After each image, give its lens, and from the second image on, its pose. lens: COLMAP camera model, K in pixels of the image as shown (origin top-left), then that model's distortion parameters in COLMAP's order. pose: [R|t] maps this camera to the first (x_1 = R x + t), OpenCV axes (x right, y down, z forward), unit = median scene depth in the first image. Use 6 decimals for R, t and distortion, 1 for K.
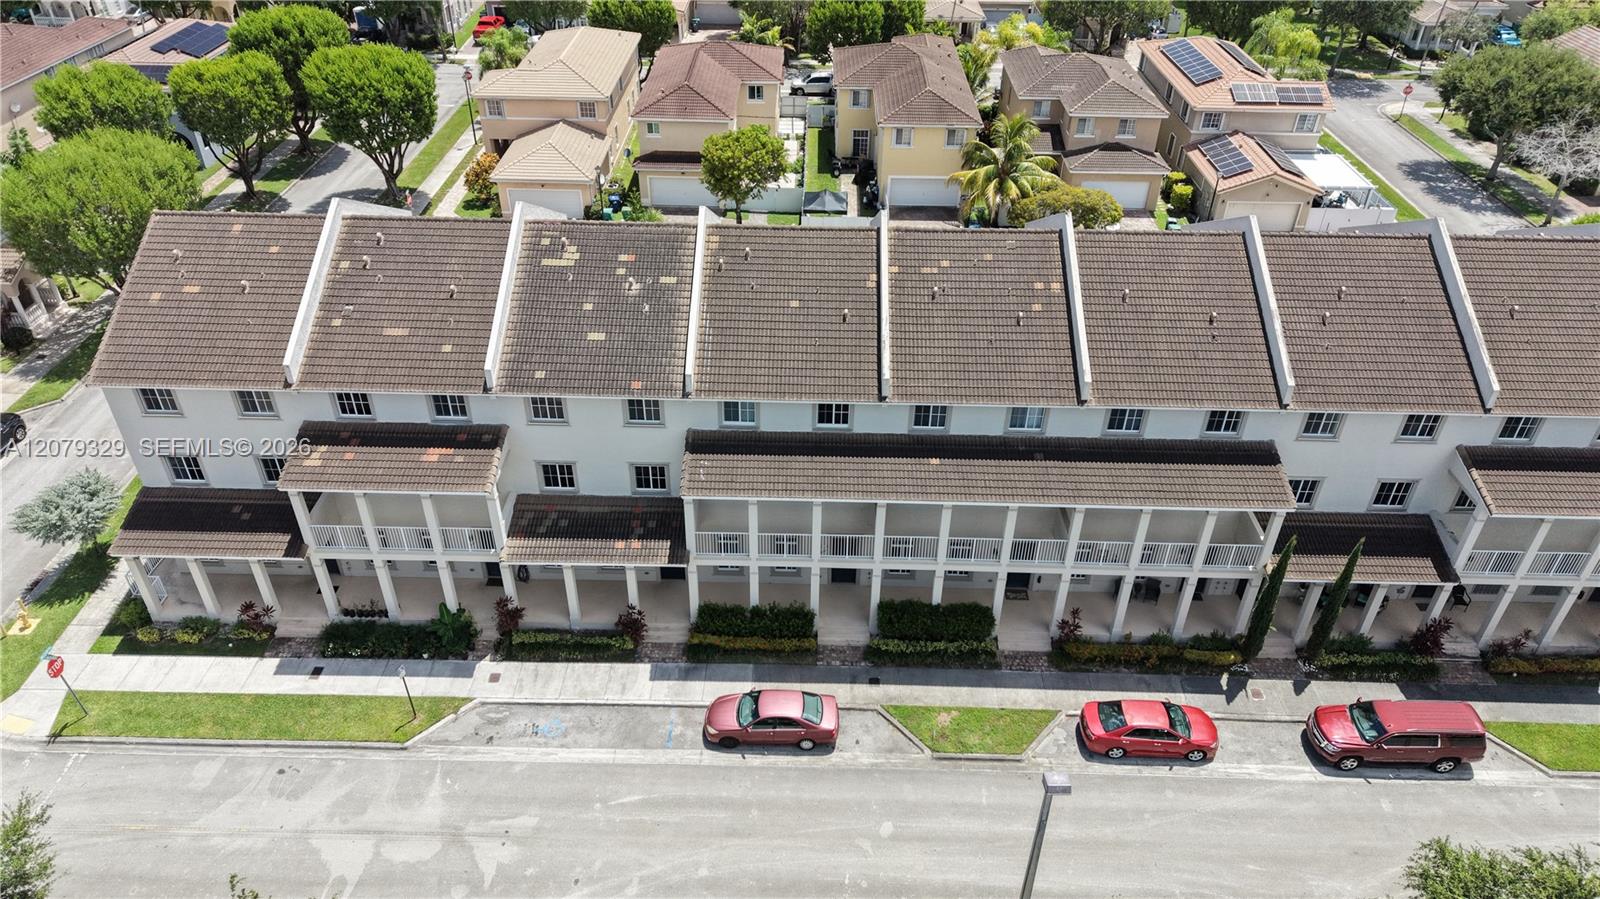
lens RADIAL K [[1066.1, 0, 806.6], [0, 1066.1, 445.6], [0, 0, 1]] dist [0.033567, -0.037780]
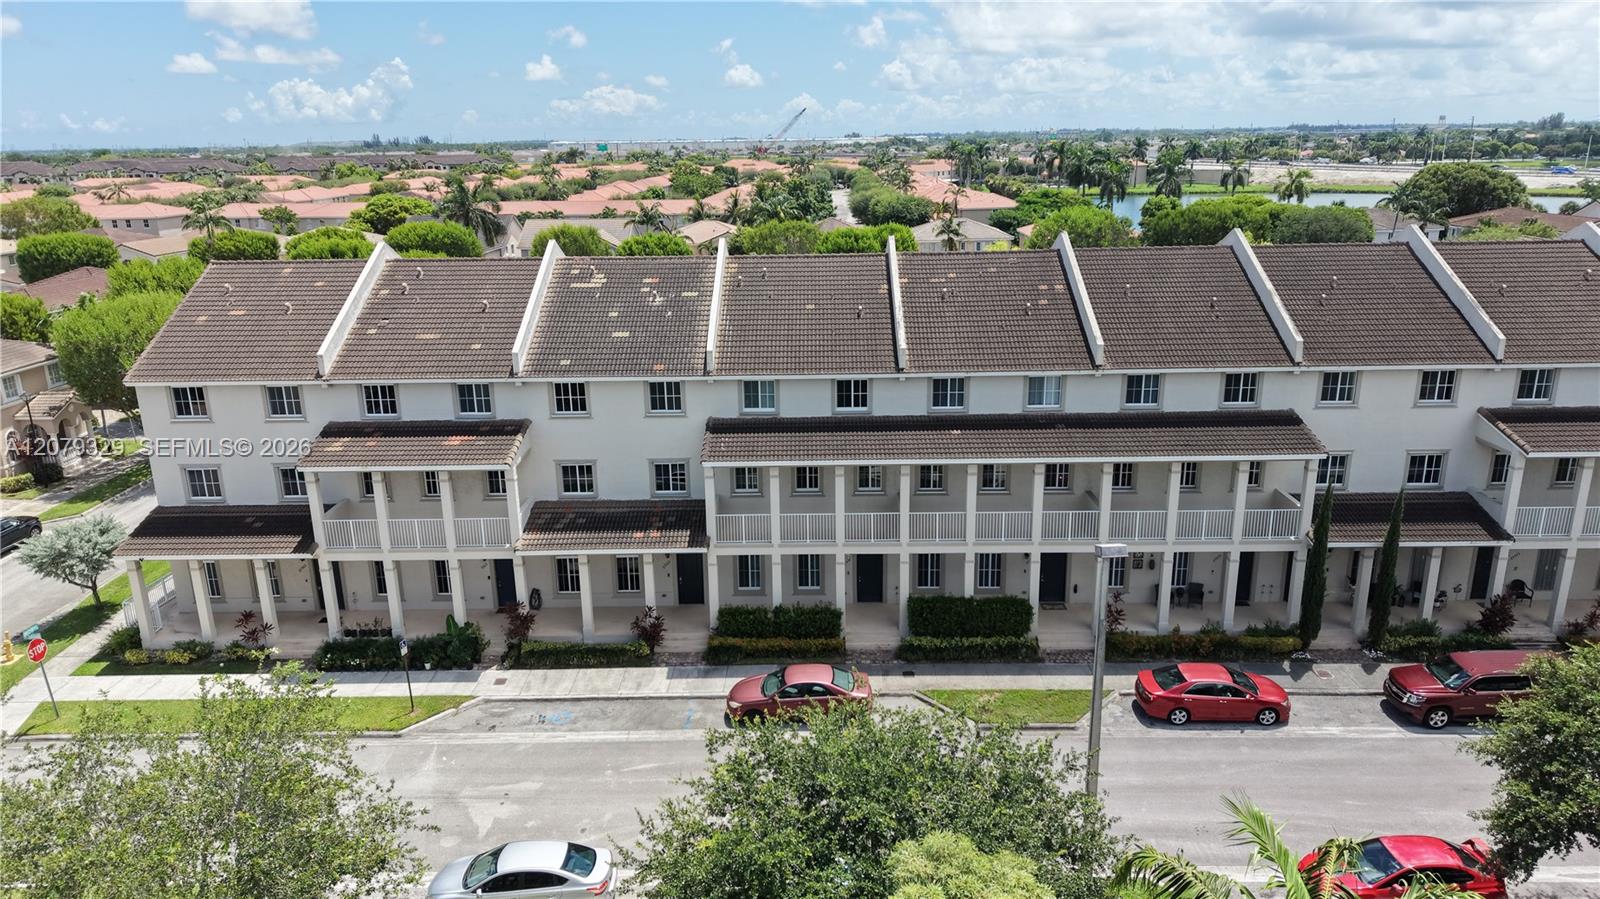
lens RADIAL K [[1066.1, 0, 806.6], [0, 1066.1, 445.6], [0, 0, 1]] dist [0.033567, -0.037780]
pose [[0.999506, -0.031098, -0.004602, -0.014819], [0.027877, 0.944442, -0.327493, 0.339859], [0.014531, 0.327203, 0.944842, 0.057929]]
